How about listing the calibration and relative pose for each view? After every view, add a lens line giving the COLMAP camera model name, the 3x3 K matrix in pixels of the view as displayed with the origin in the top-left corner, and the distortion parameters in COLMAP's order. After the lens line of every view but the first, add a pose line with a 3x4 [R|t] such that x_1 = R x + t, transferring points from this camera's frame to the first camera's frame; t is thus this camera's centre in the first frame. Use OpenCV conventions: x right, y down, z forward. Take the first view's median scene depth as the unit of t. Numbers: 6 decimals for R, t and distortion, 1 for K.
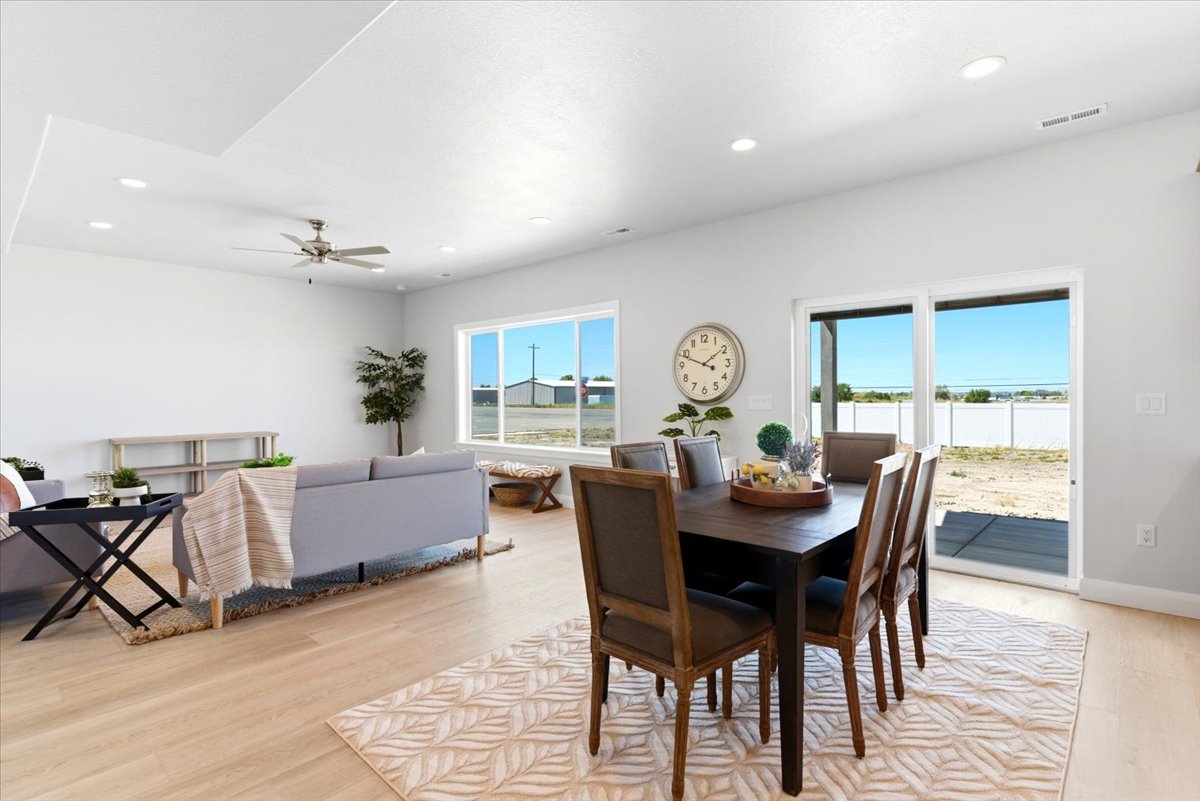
lens RADIAL K [[576.0, 0, 601.4], [0, 576.0, 403.1], [0, 0, 1]] dist [-0.003792, 0.002374]
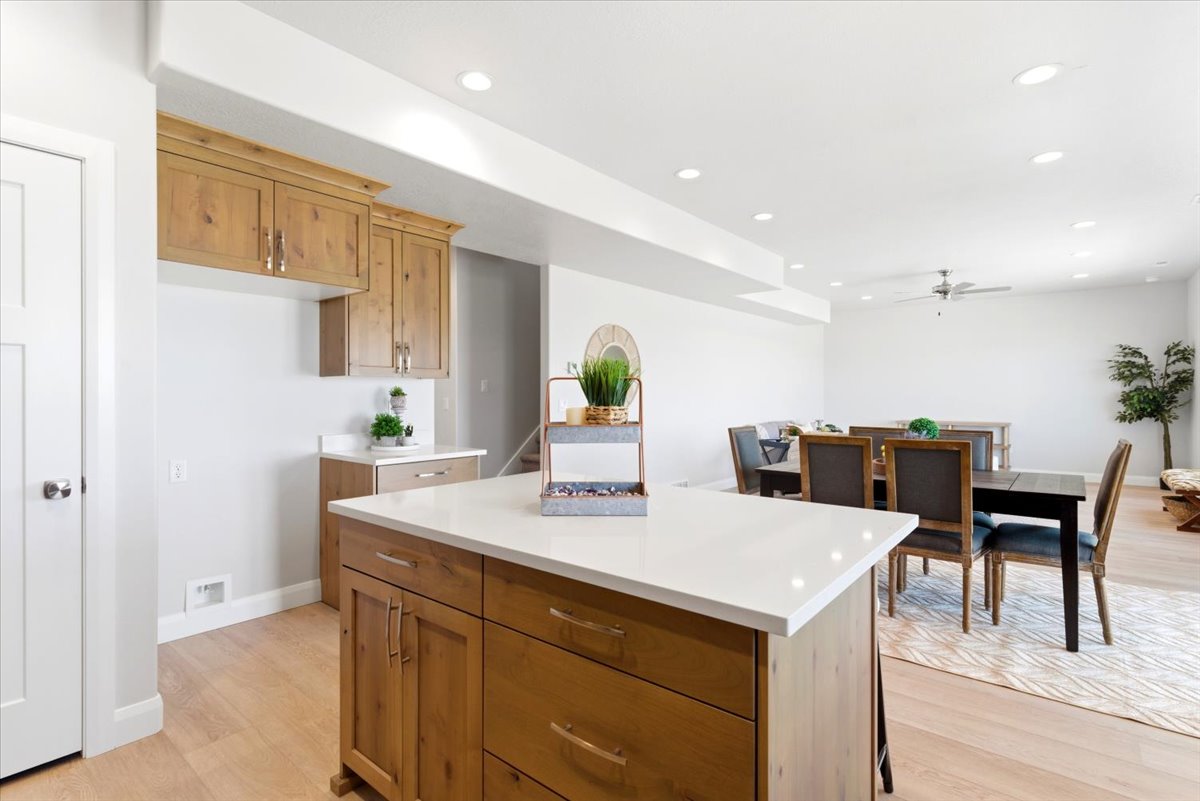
lens RADIAL K [[576.0, 0, 597.4], [0, 576.0, 396.2], [0, 0, 1]] dist [-0.003792, 0.002374]
pose [[0.034976, 0.008044, -0.999356, 0.629710], [-0.012073, 0.999898, 0.007626, -0.006610], [0.999315, 0.011799, 0.035069, 0.077648]]
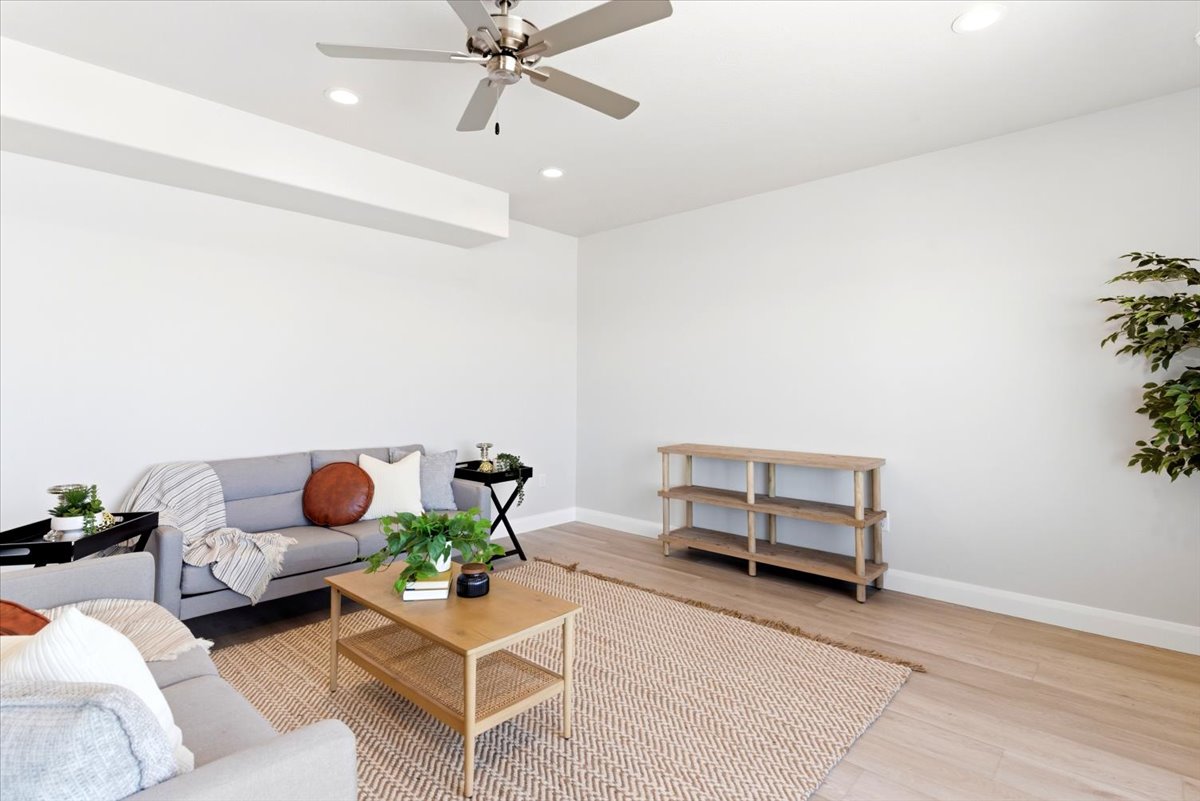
lens RADIAL K [[576.0, 0, 614.8], [0, 576.0, 360.7], [0, 0, 1]] dist [-0.003792, 0.002374]
pose [[-0.019259, -0.047590, -0.998681, -0.056125], [-0.018380, 0.998715, -0.047237, -0.010113], [0.999646, 0.017446, -0.020109, 0.786180]]
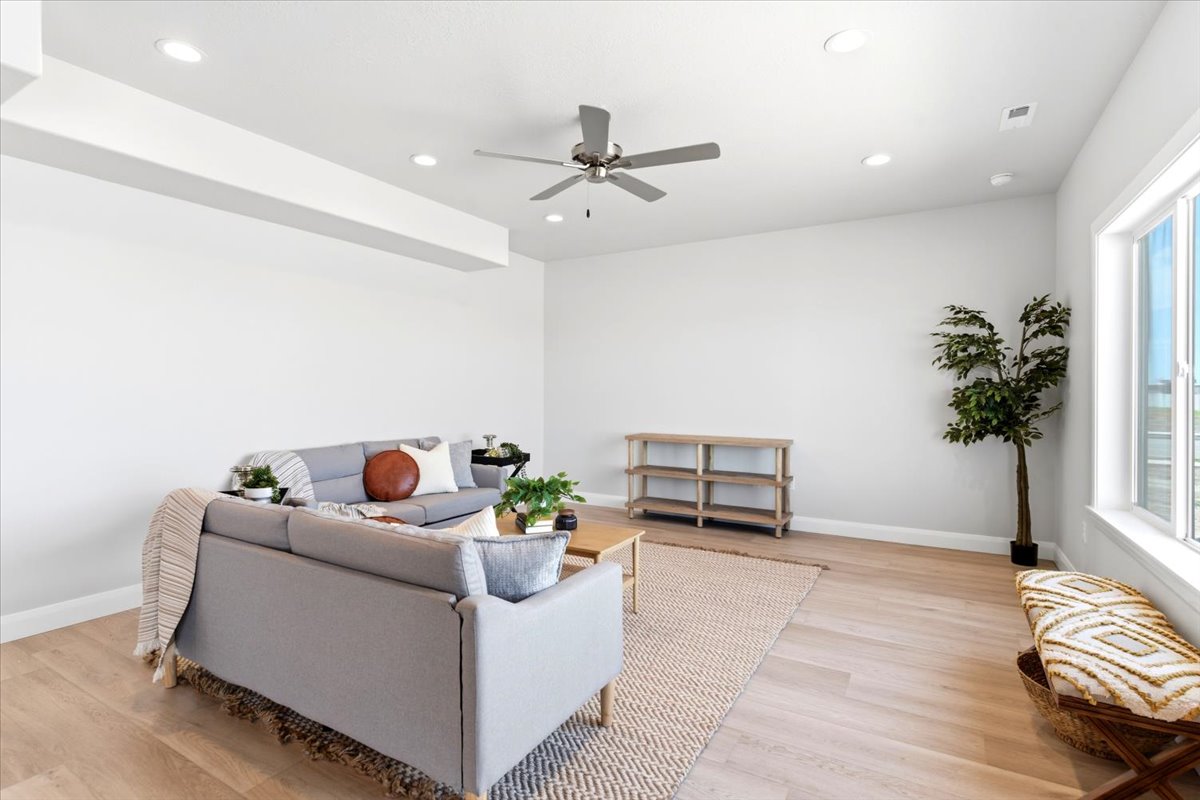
lens RADIAL K [[576.0, 0, 601.3], [0, 576.0, 394.3], [0, 0, 1]] dist [-0.003792, 0.002374]
pose [[0.190505, 0.009800, -0.981637, 0.093745], [-0.019264, 0.999795, 0.006243, -0.009107], [0.981497, 0.017720, 0.190655, 0.636746]]
